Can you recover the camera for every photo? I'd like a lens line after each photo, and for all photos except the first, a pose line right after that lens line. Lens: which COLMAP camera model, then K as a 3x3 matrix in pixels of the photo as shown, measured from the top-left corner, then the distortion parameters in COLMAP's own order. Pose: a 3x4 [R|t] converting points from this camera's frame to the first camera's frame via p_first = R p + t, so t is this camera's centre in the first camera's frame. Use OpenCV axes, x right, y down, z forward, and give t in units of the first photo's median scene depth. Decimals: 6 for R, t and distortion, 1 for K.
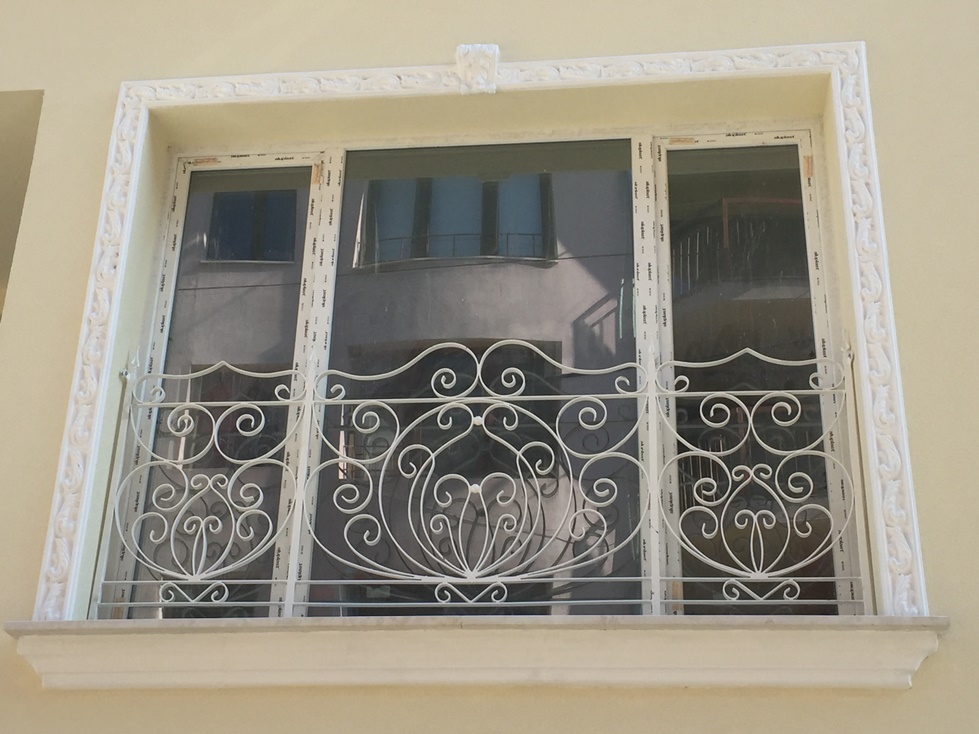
lens RADIAL K [[1505.2, 0, 489.5], [0, 1505.2, 367.0], [0, 0, 1]] dist [0.022861, 0.055936]
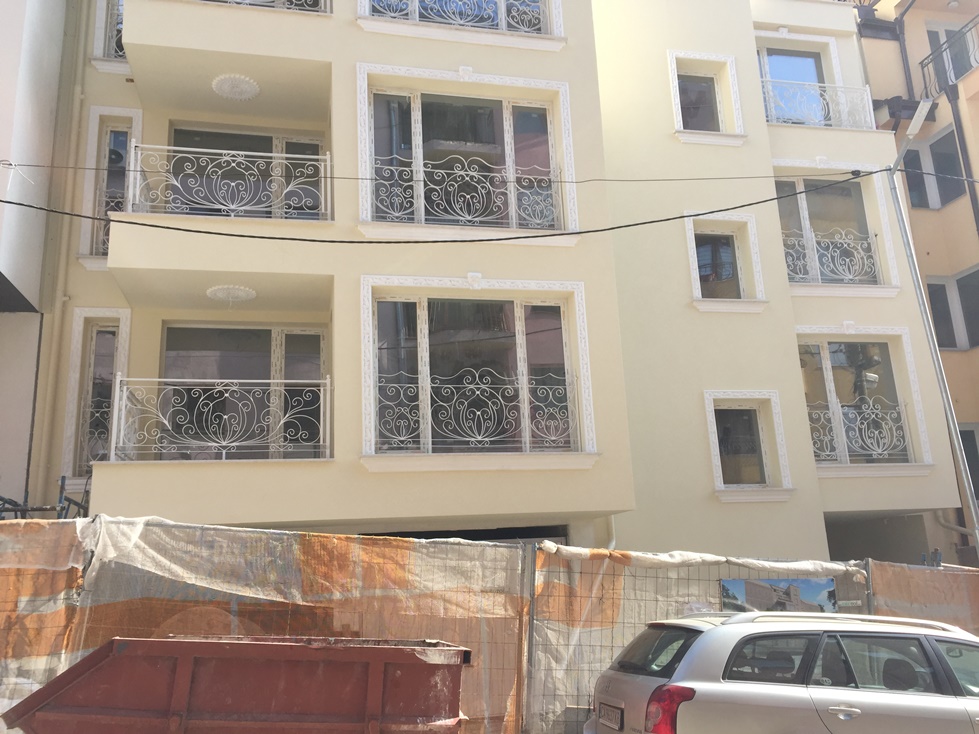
lens RADIAL K [[855.9, 0, 489.5], [0, 855.9, 367.0], [0, 0, 1]] dist [0.050255, -0.027744]
pose [[0.942366, 0.013504, 0.334310, -0.644641], [-0.086648, 0.974948, 0.204864, -0.430303], [-0.323168, -0.222025, 0.919928, -0.829838]]
